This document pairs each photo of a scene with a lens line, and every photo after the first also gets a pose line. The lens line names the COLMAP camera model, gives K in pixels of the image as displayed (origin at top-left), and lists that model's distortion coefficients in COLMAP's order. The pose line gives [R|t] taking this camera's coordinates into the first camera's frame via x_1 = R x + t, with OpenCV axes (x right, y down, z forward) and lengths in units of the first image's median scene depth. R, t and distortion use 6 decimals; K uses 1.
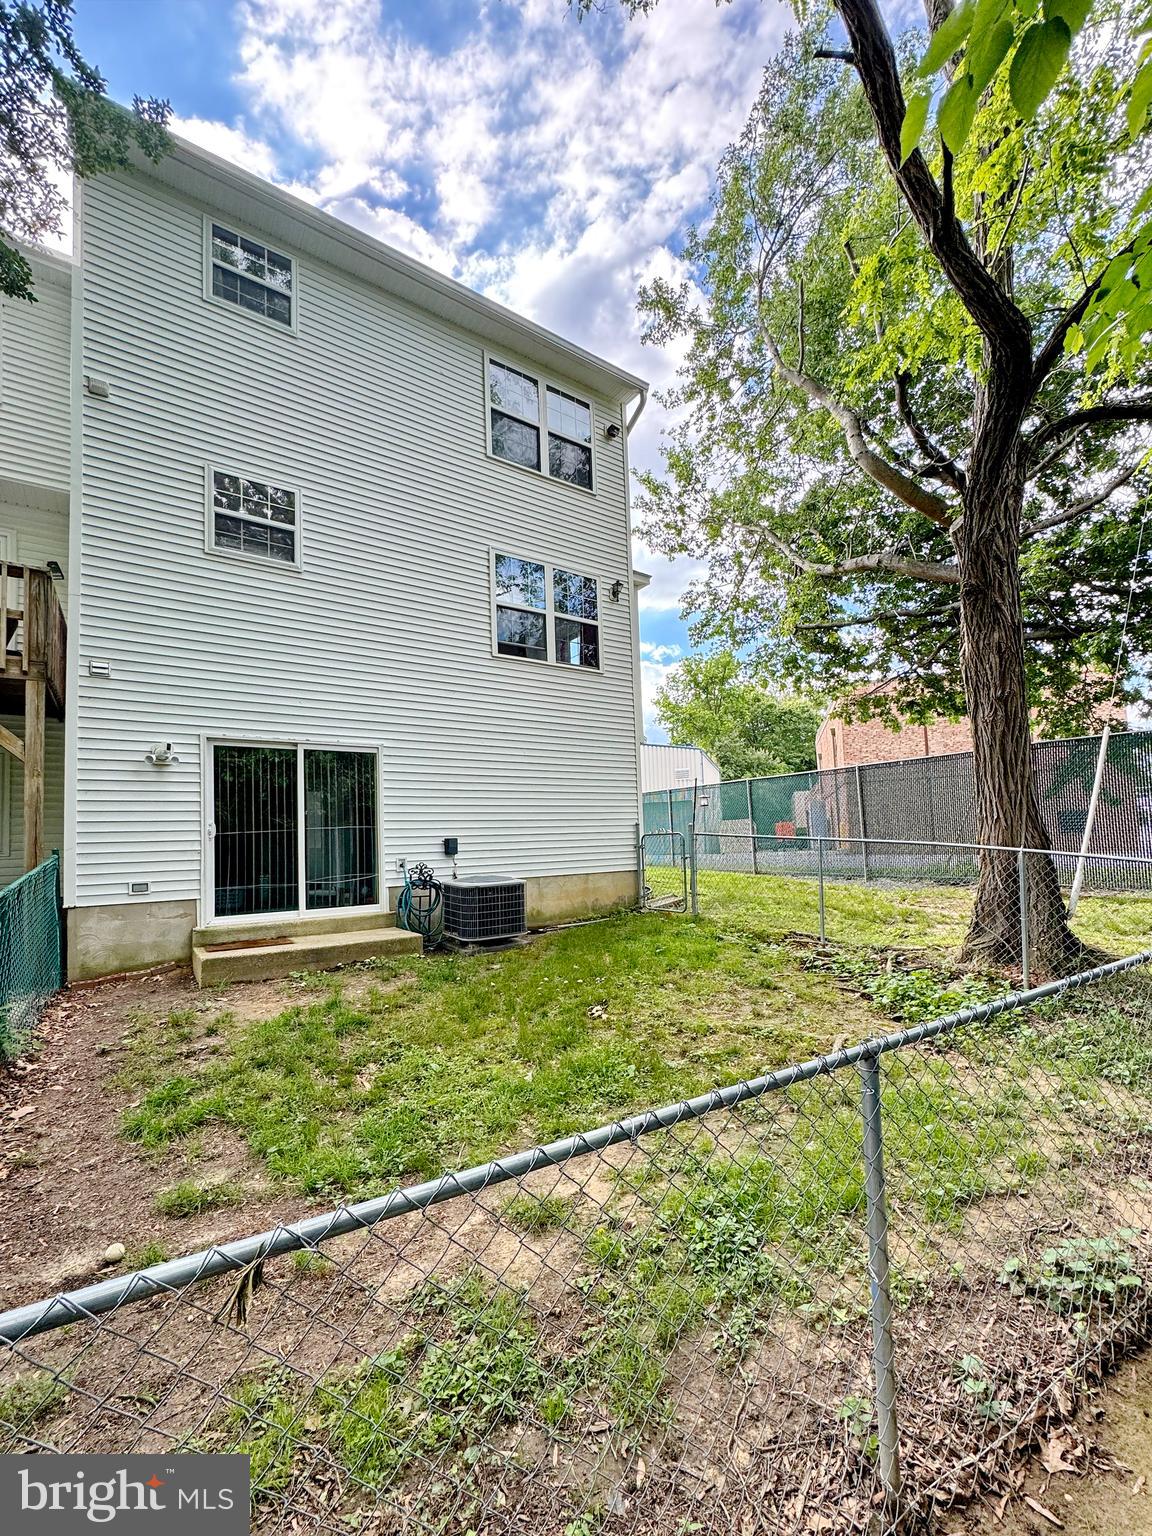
lens RADIAL K [[616.7, 0, 565.6], [0, 616.7, 816.0], [0, 0, 1]] dist [-0.000720, -0.000107]
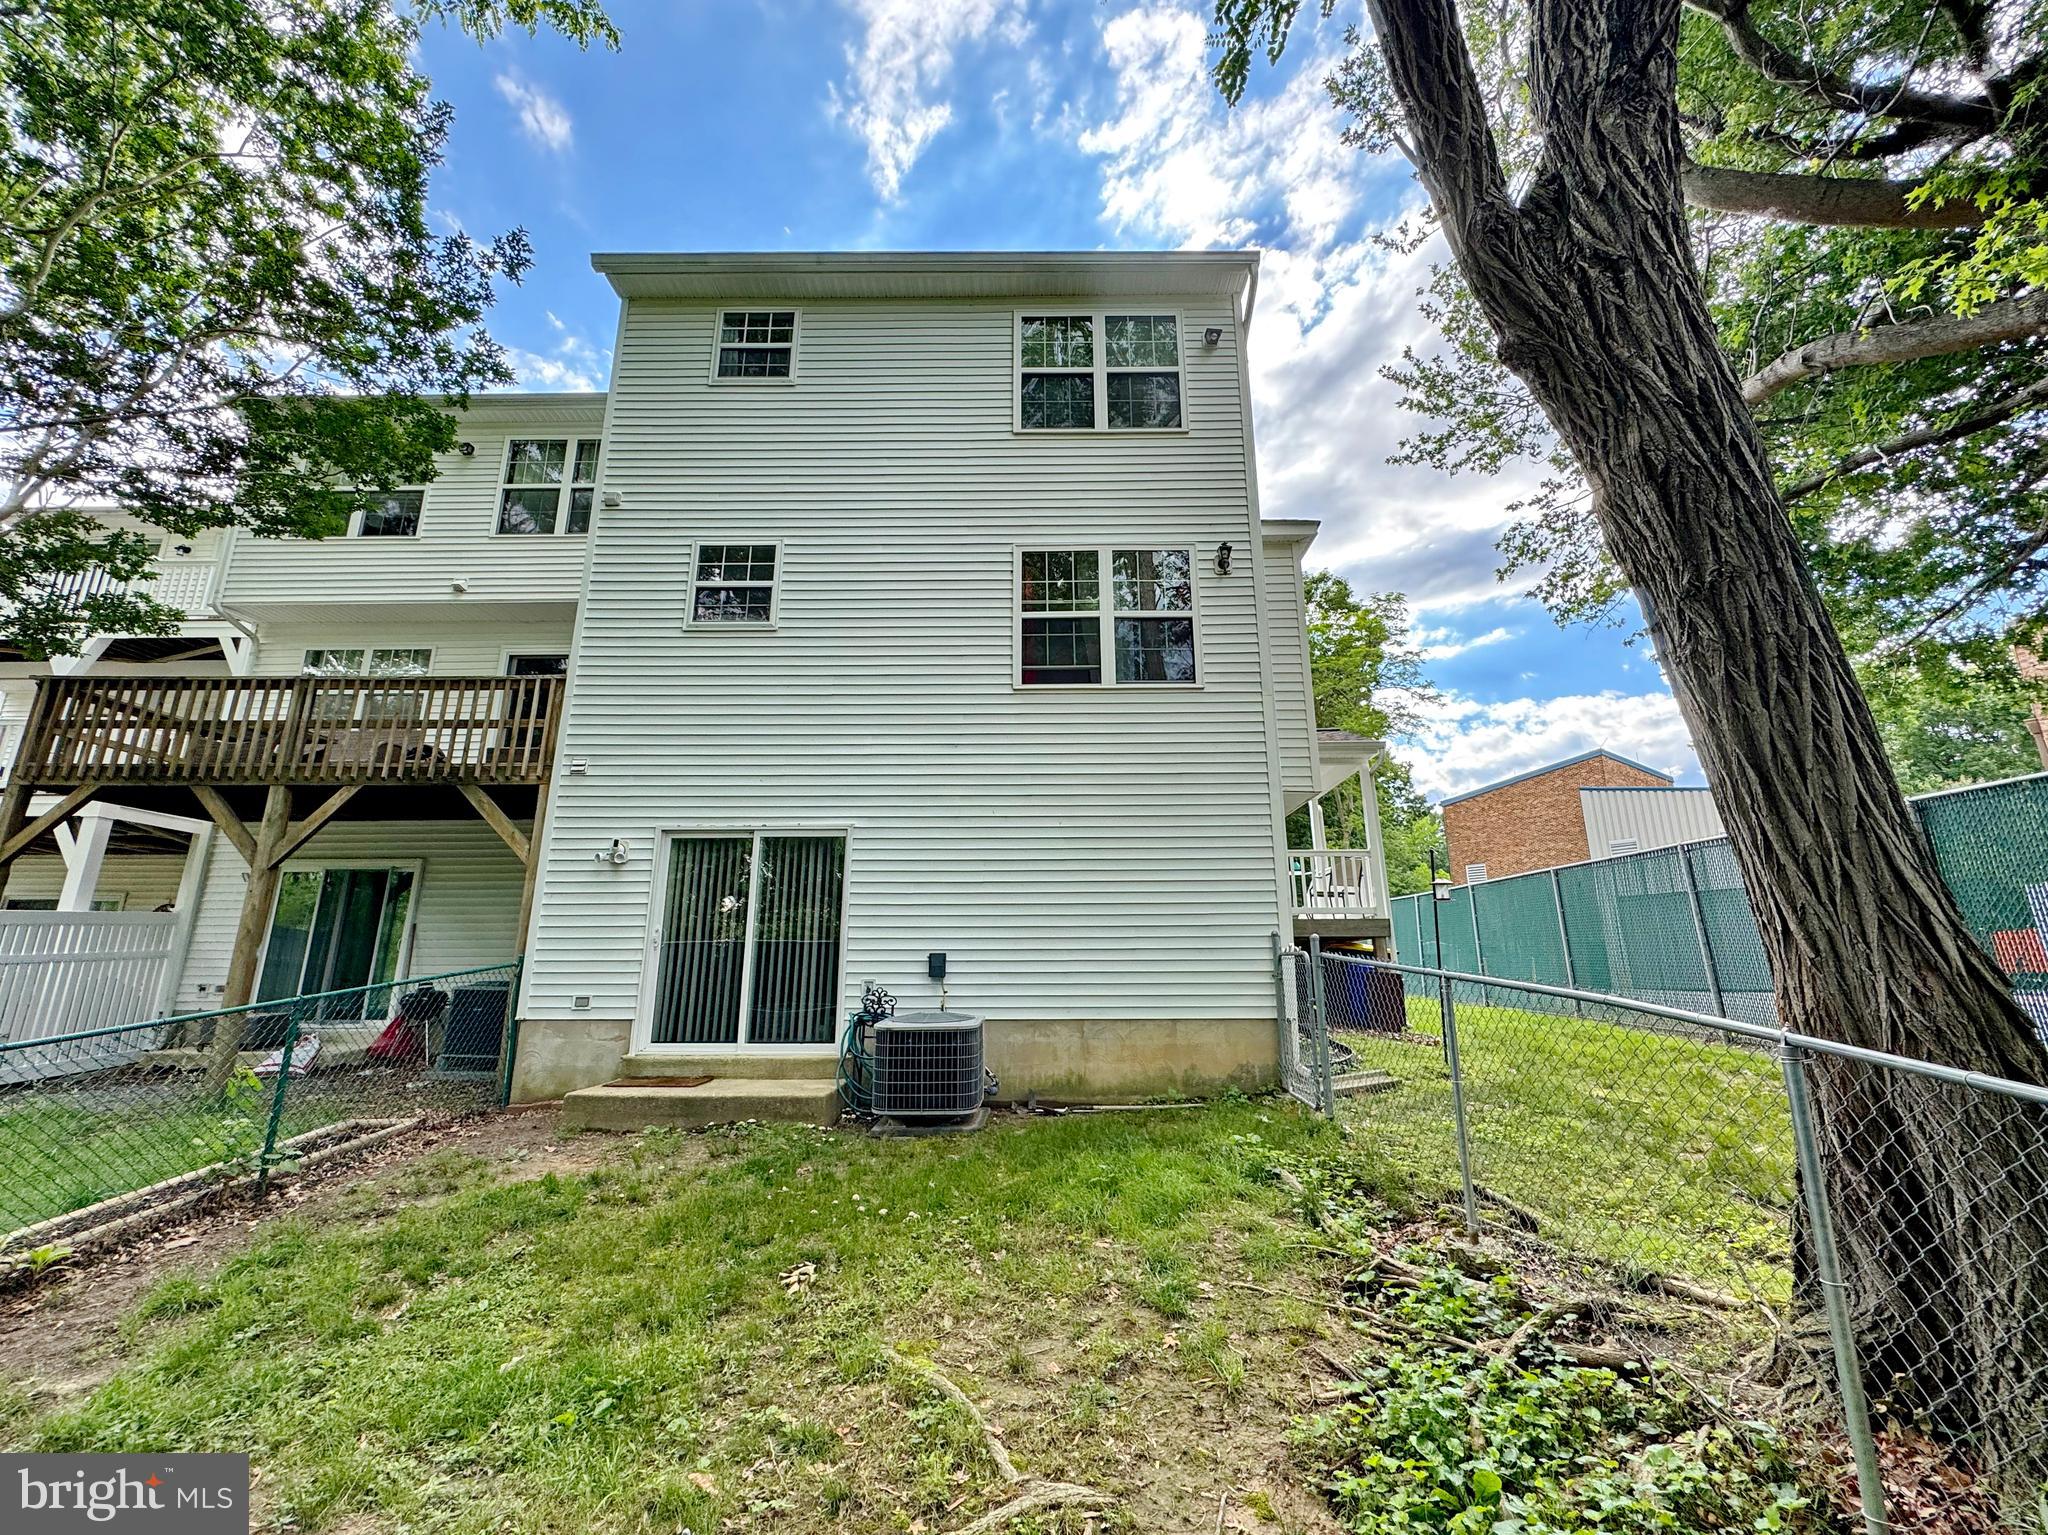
lens RADIAL K [[822.9, 0, 1025.2], [0, 822.9, 764.4], [0, 0, 1]] dist [-0.001088, 0.000079]
pose [[0.826089, -0.103529, -0.553948, 0.474806], [0.001010, 0.983250, -0.182257, -0.004040], [0.563538, 0.150001, 0.812357, 0.300424]]
